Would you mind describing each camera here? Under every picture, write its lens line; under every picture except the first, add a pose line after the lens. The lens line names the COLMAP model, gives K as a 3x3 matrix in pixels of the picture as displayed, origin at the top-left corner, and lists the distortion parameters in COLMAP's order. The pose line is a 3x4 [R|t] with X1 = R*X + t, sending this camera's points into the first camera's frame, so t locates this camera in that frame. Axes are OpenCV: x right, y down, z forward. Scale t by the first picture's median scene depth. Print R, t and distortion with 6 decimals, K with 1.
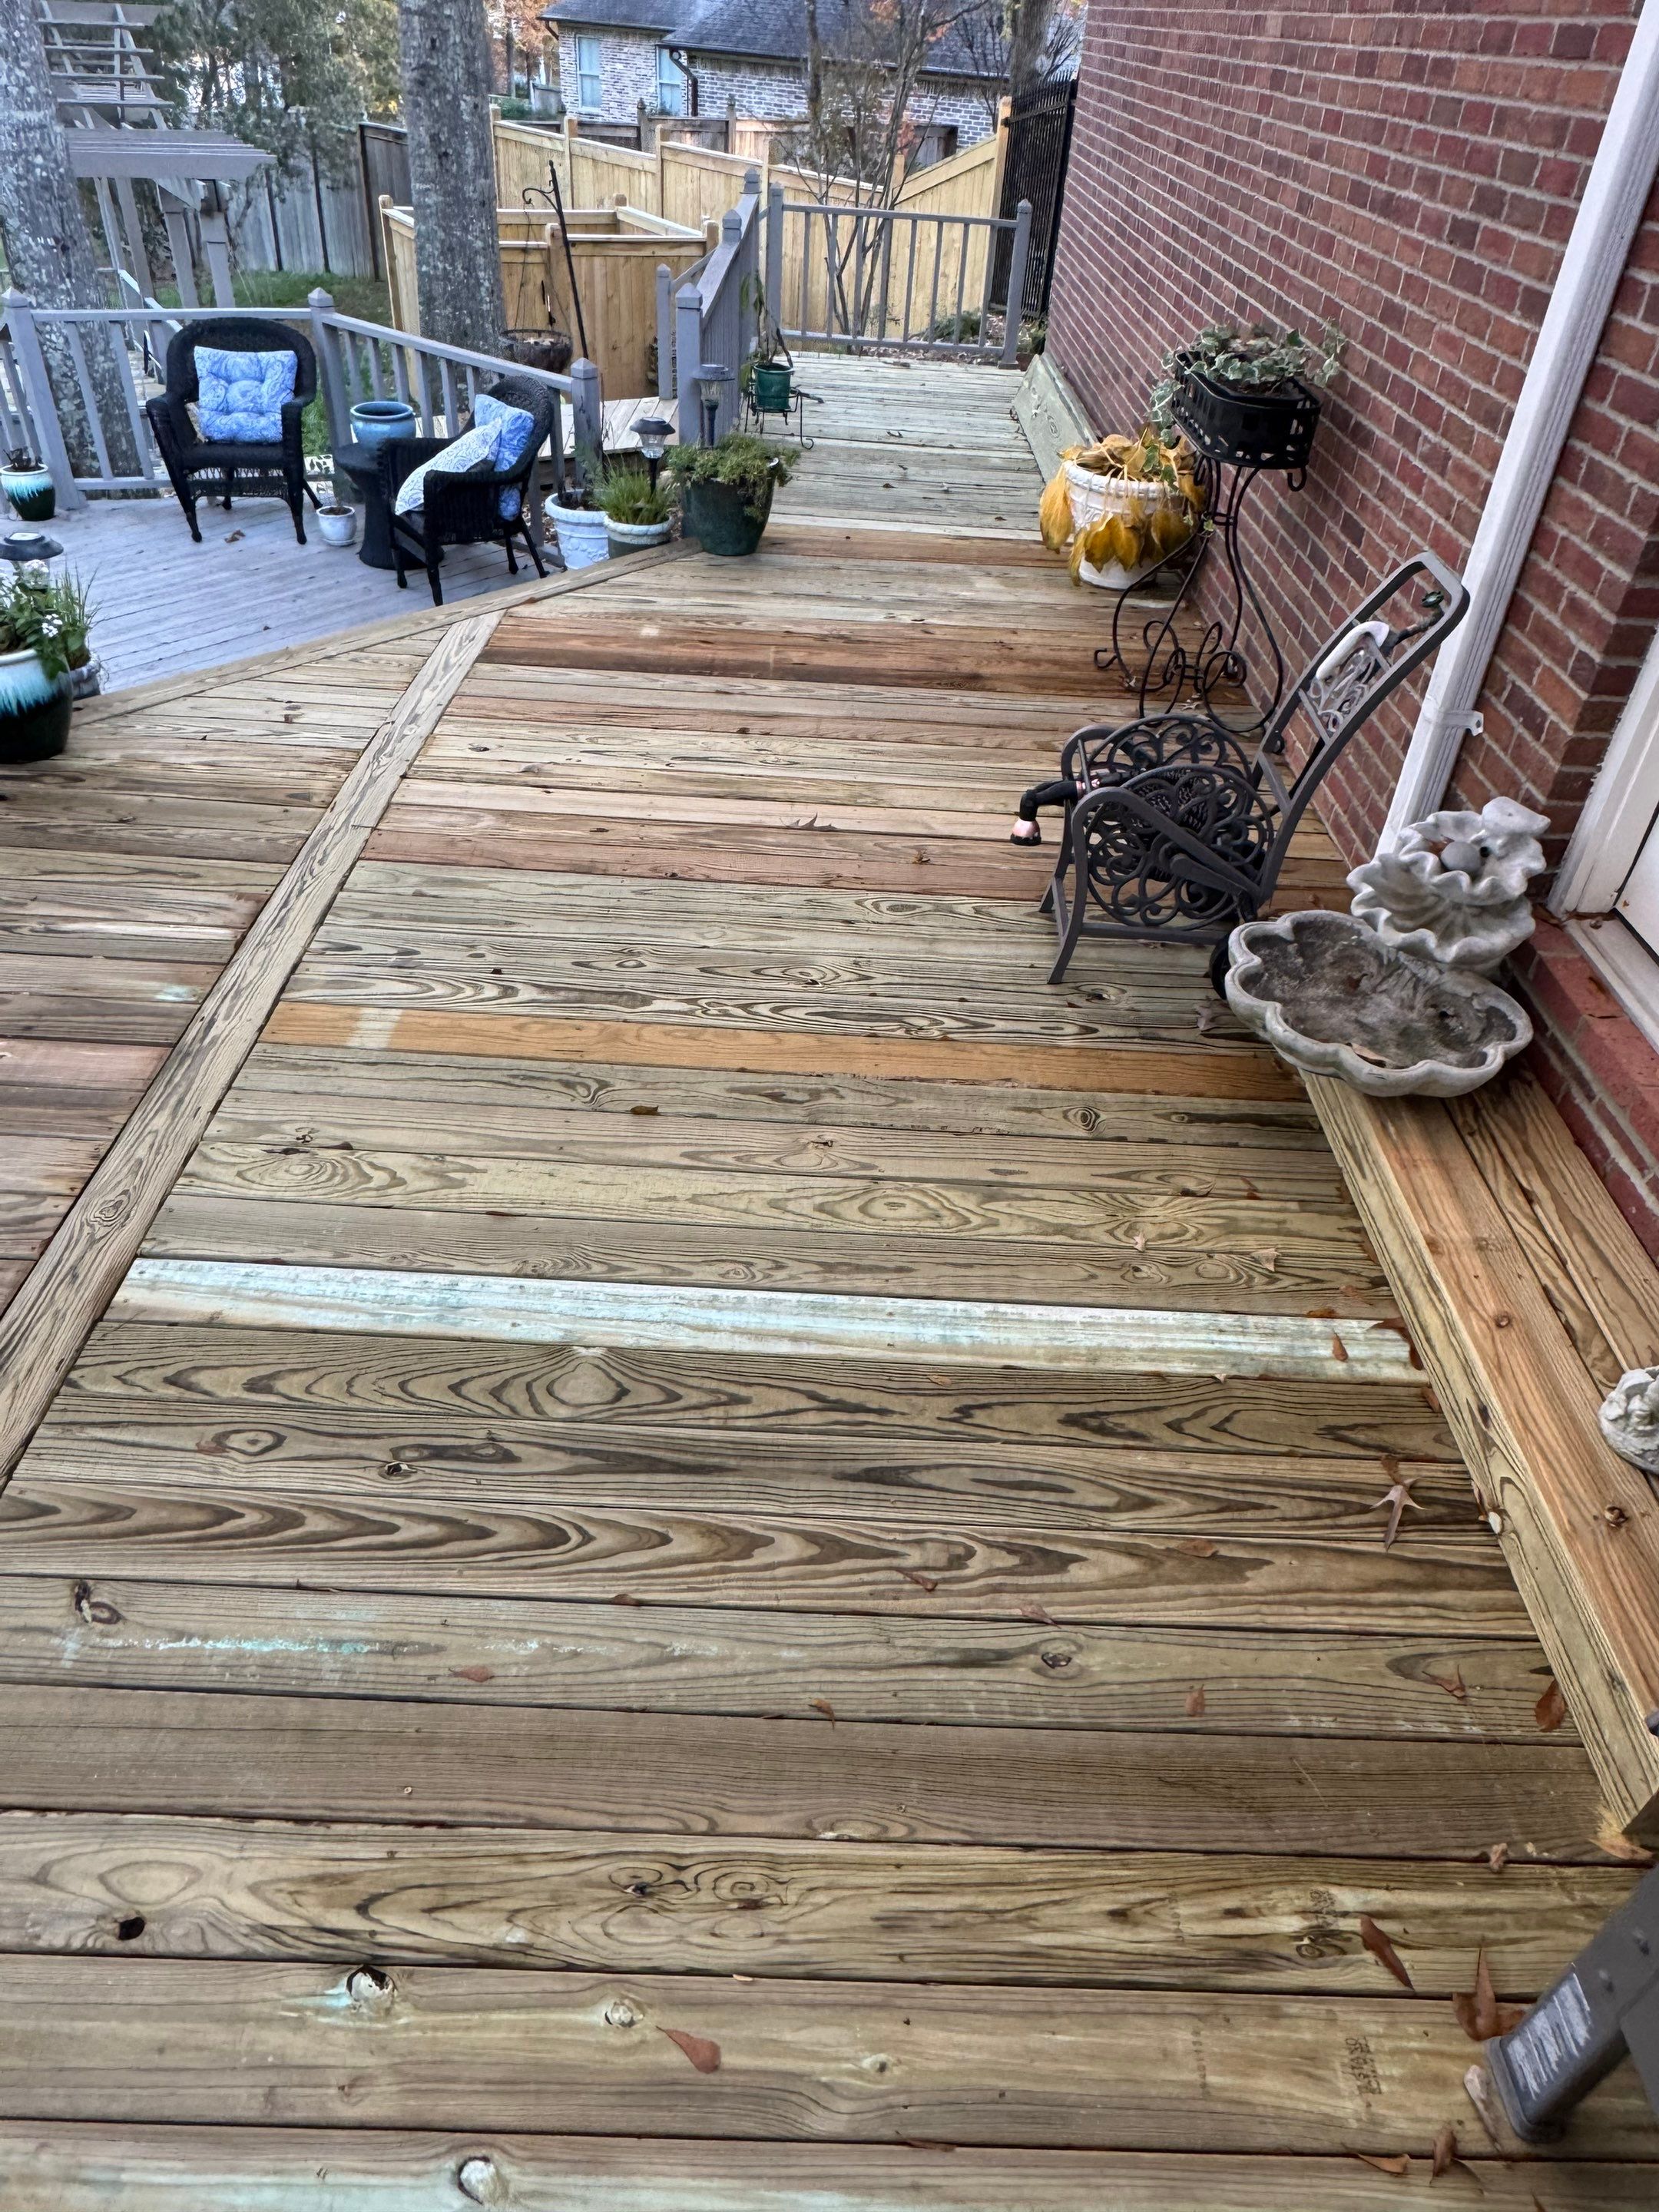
lens RADIAL K [[1425.0, 0, 834.9], [0, 1425.0, 1119.8], [0, 0, 1]] dist [-0.001546, -0.000224]
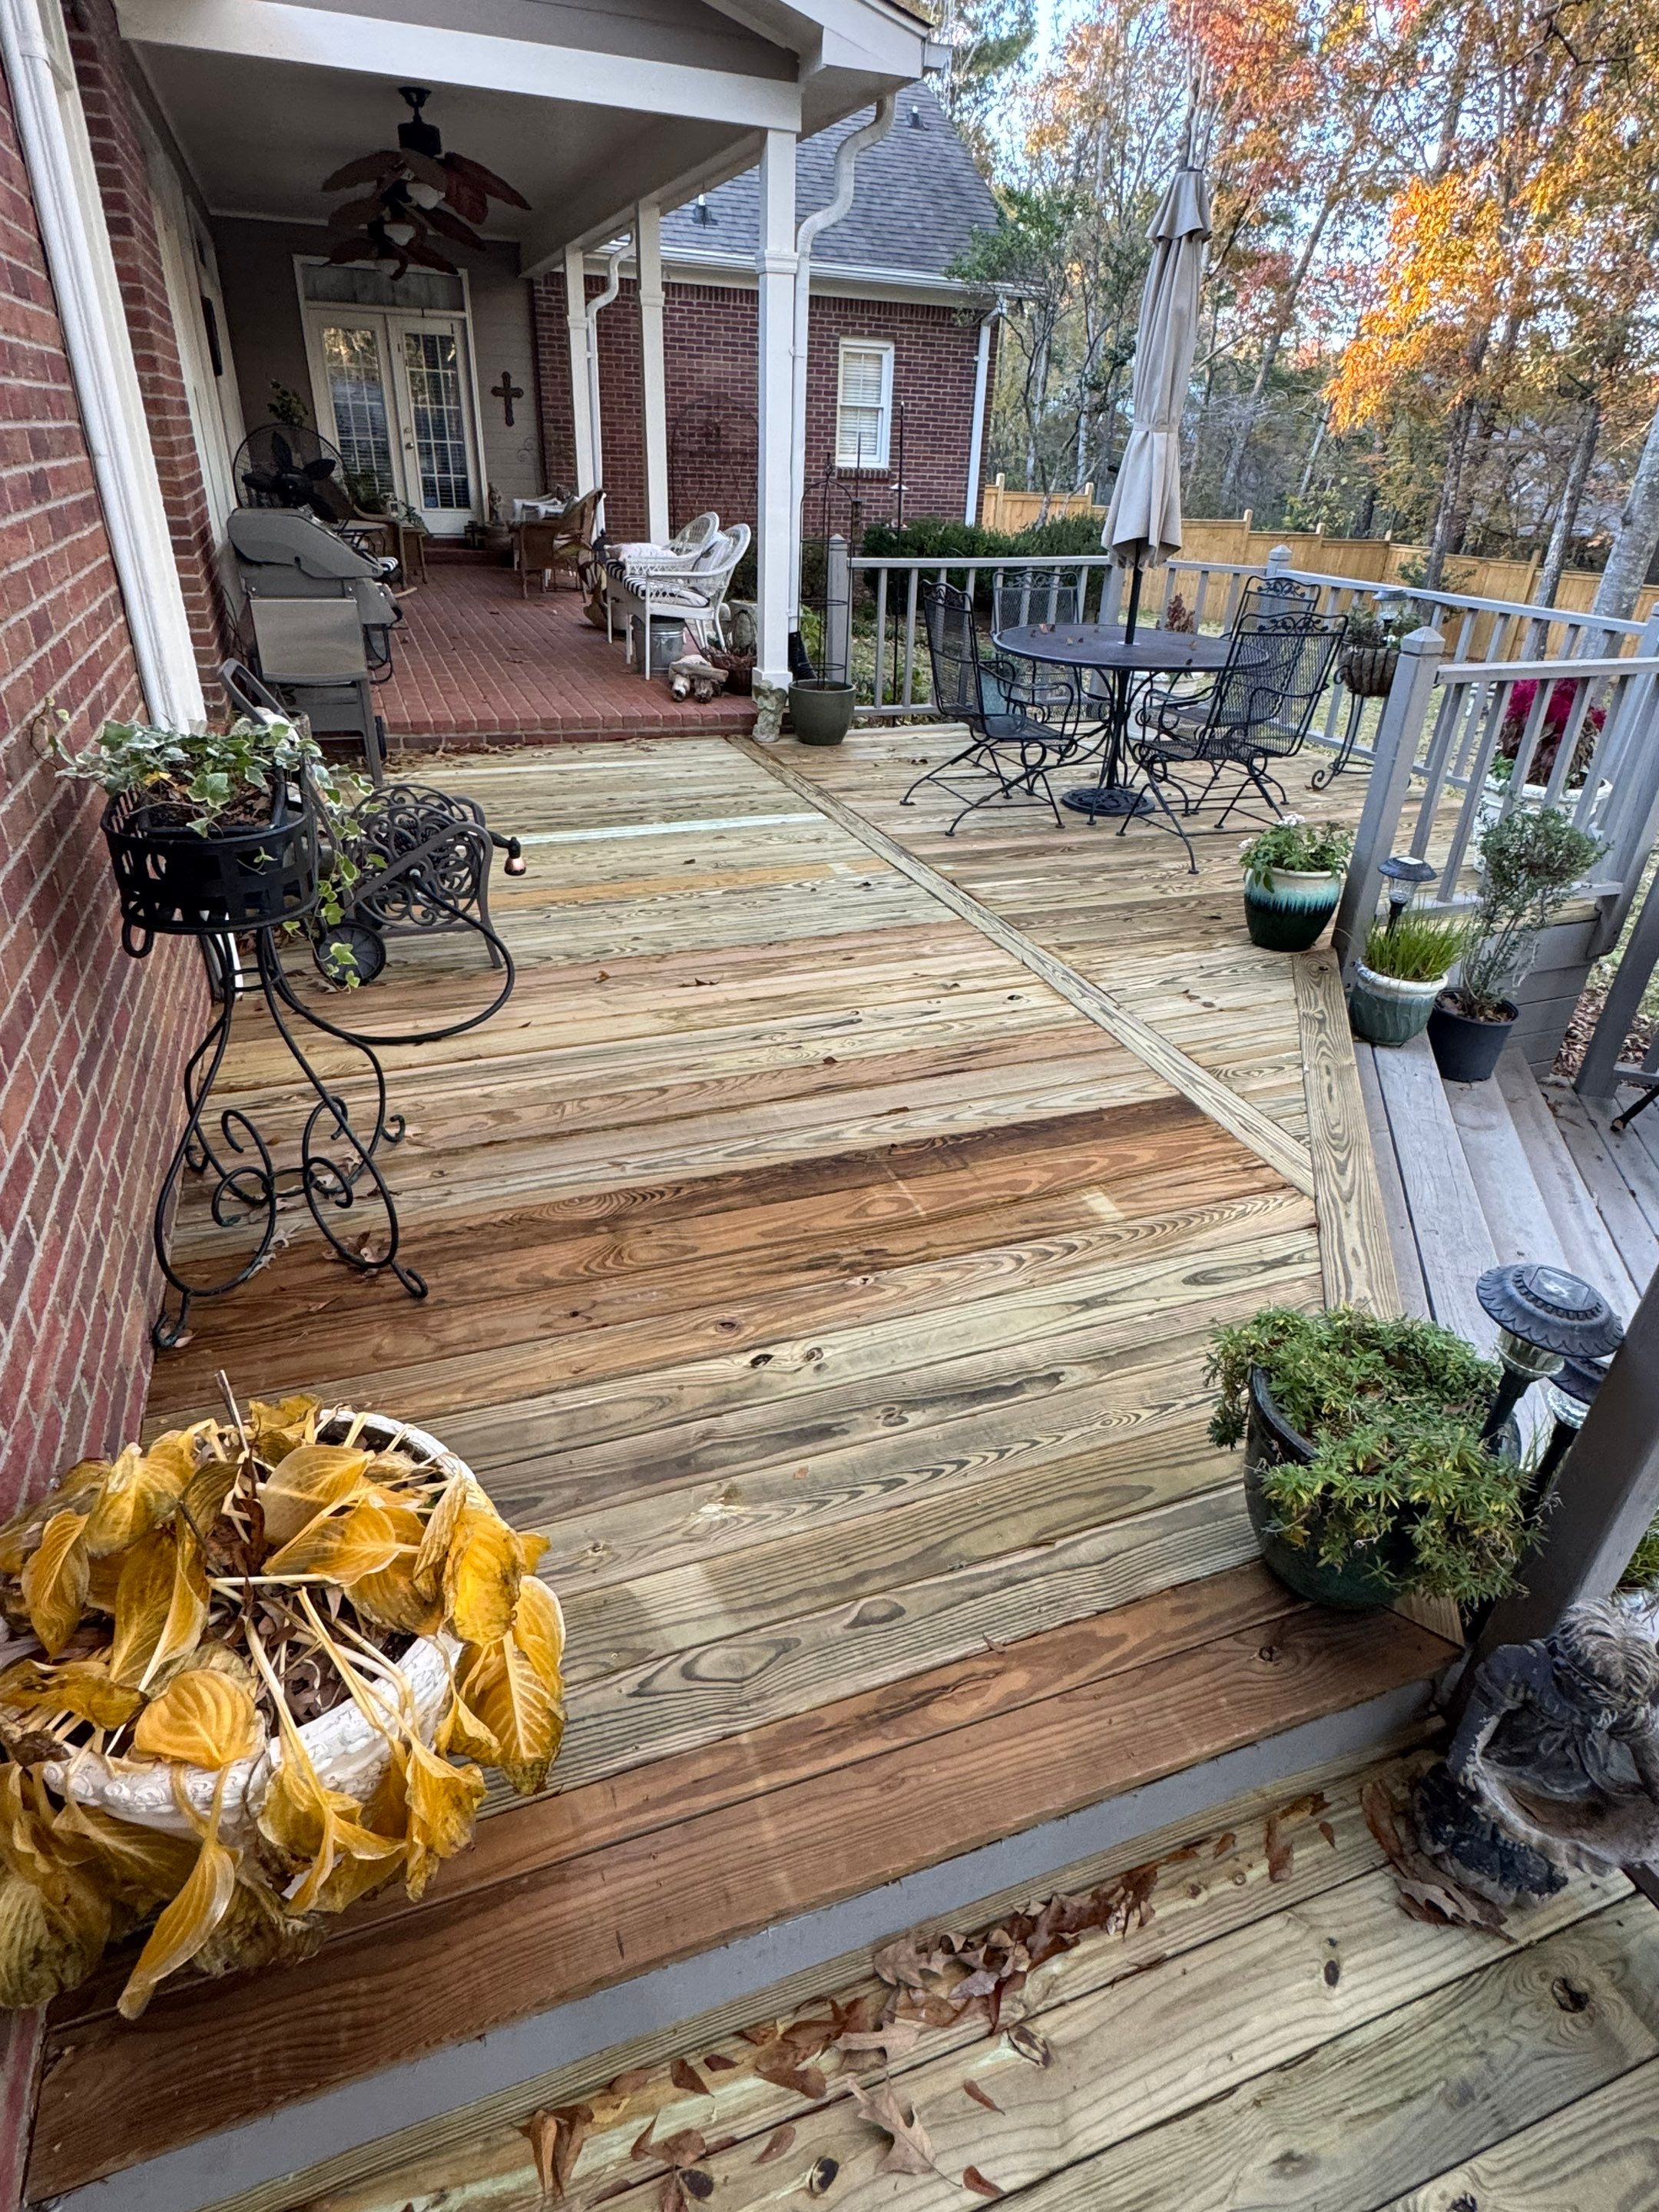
lens RADIAL K [[1230.5, 0, 829.5], [0, 1230.5, 1106.0], [0, 0, 1]] dist [0.003390, -0.000370]
pose [[-0.928932, 0.080566, -0.361378, 0.241361], [-0.297967, 0.416690, 0.858828, -0.991229], [0.219775, 0.905472, -0.363070, 1.359796]]
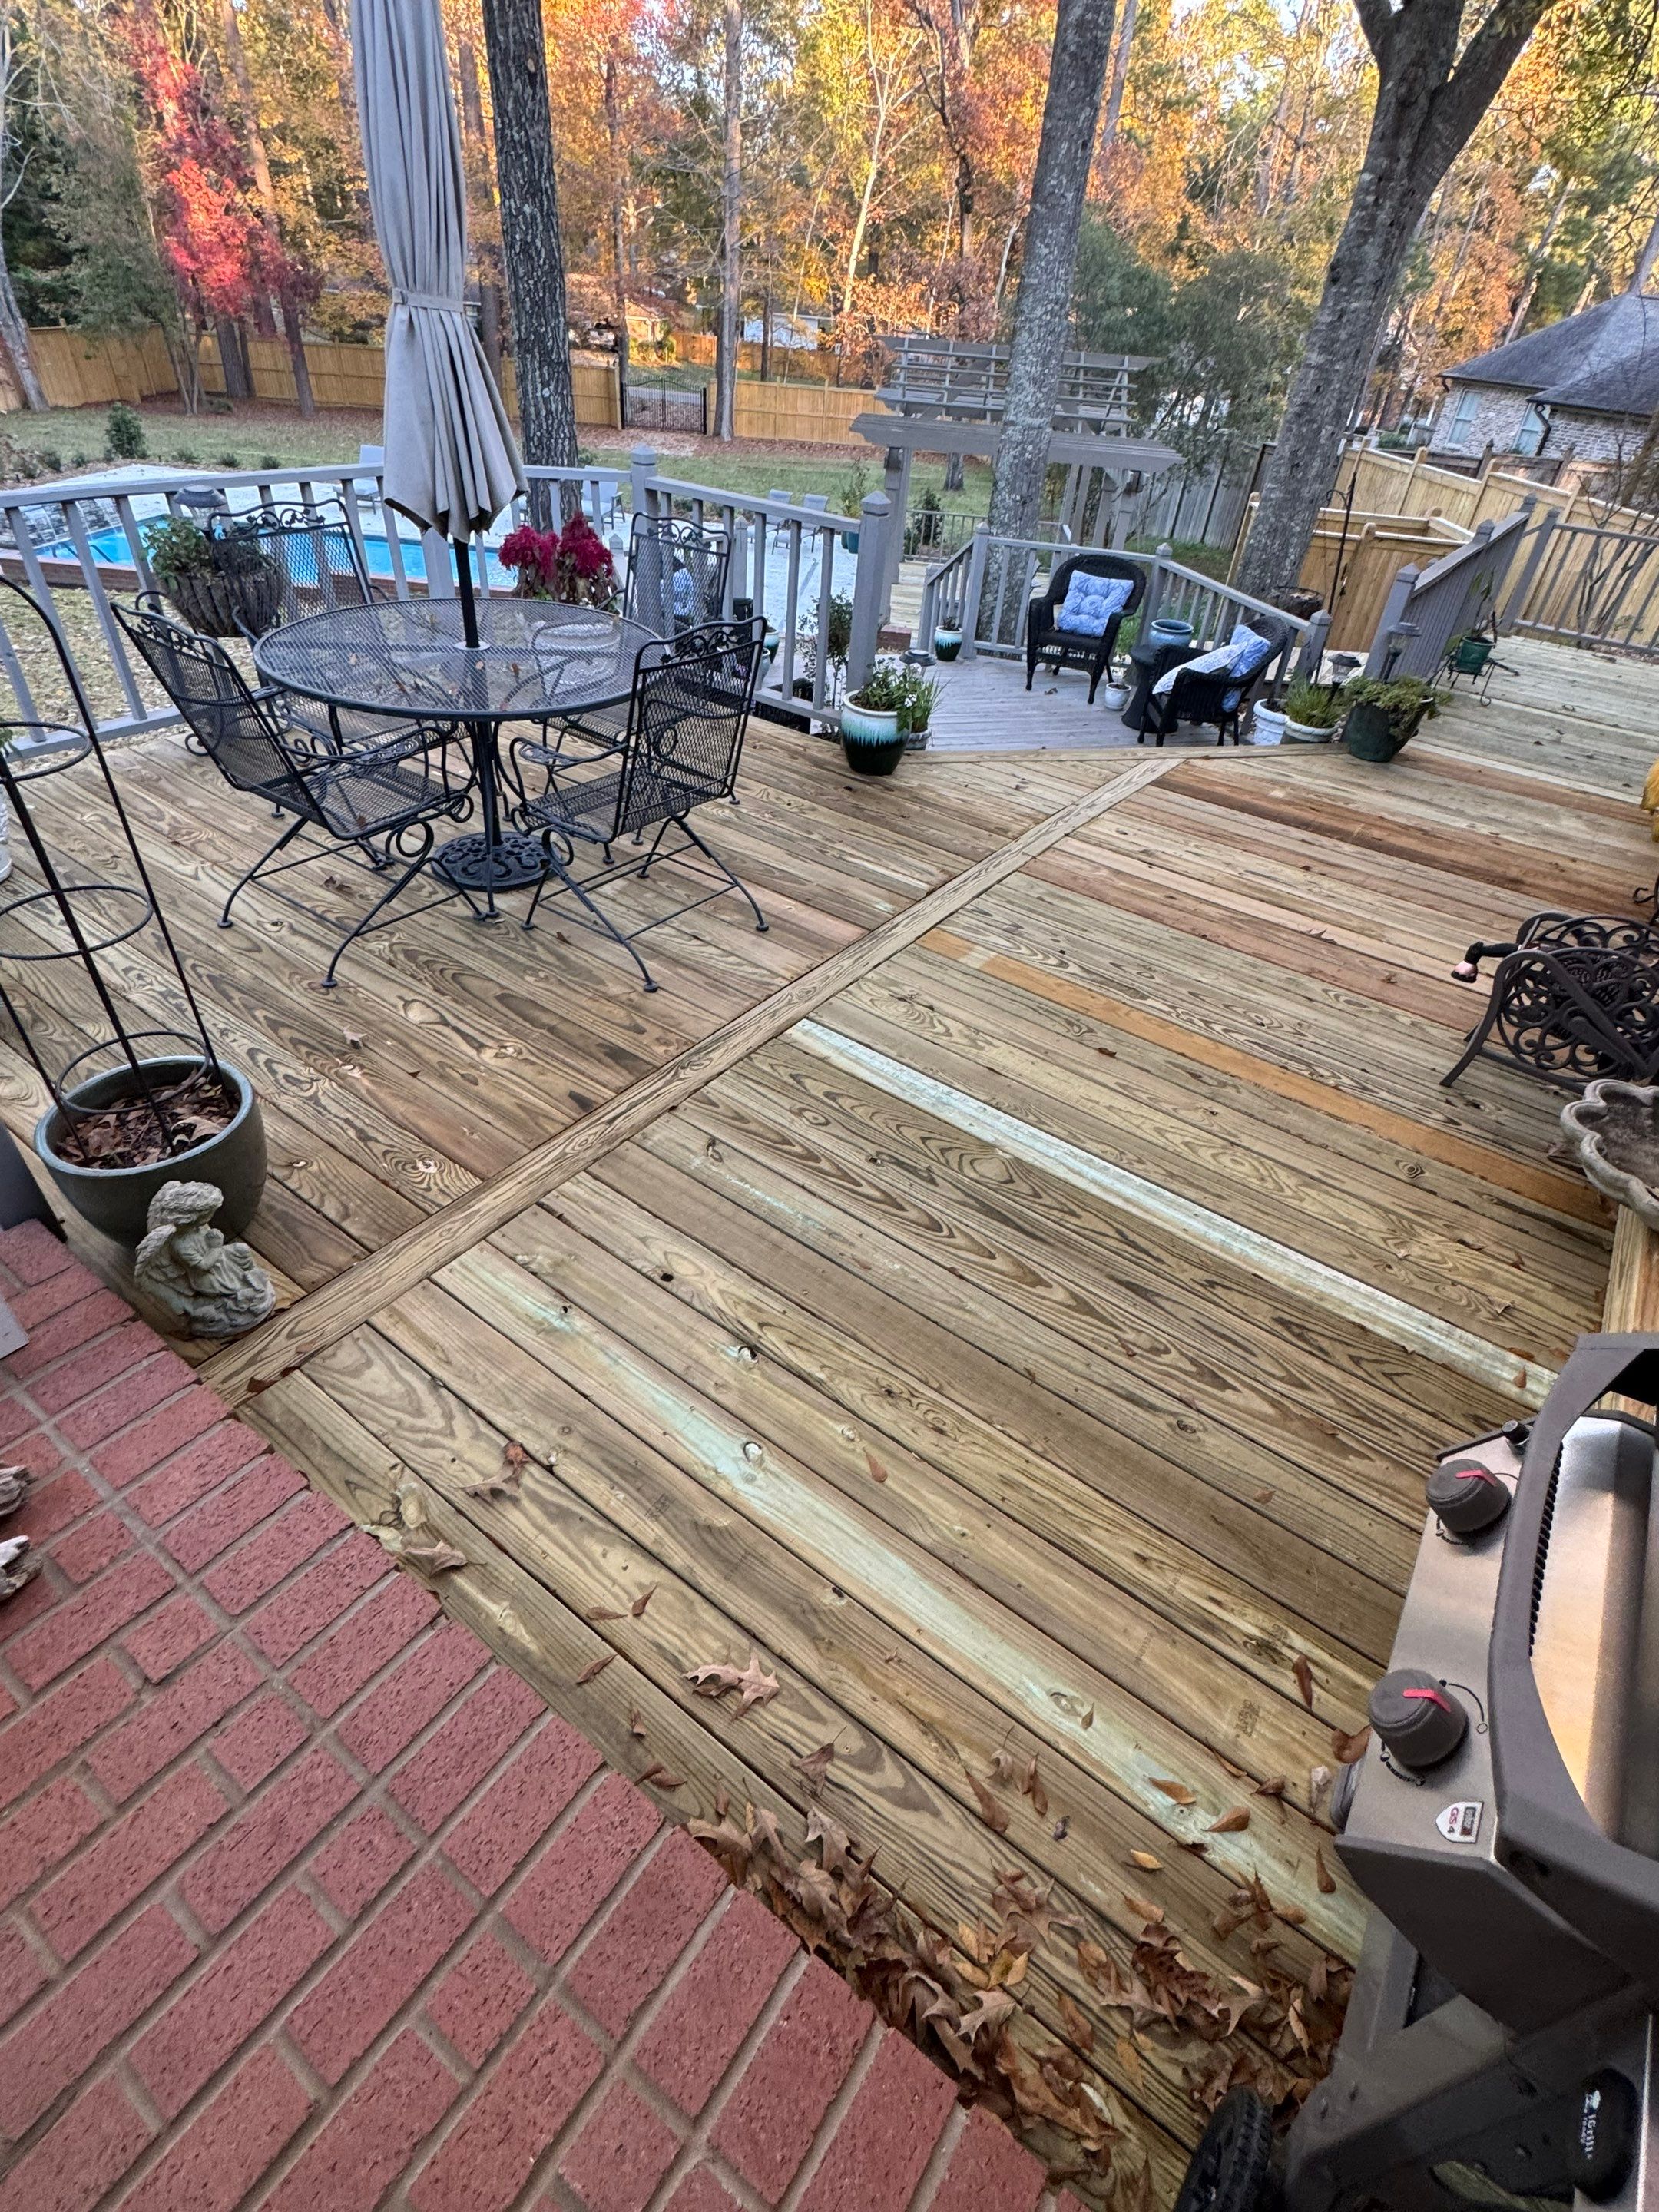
lens RADIAL K [[1033.7, 0, 829.5], [0, 1033.7, 1106.0], [0, 0, 1]] dist [-0.001104, 0.000110]
pose [[0.814967, 0.358547, -0.455272, 0.103101], [-0.375868, 0.925001, 0.055650, 0.066099], [0.441080, 0.125769, 0.888611, -0.086863]]
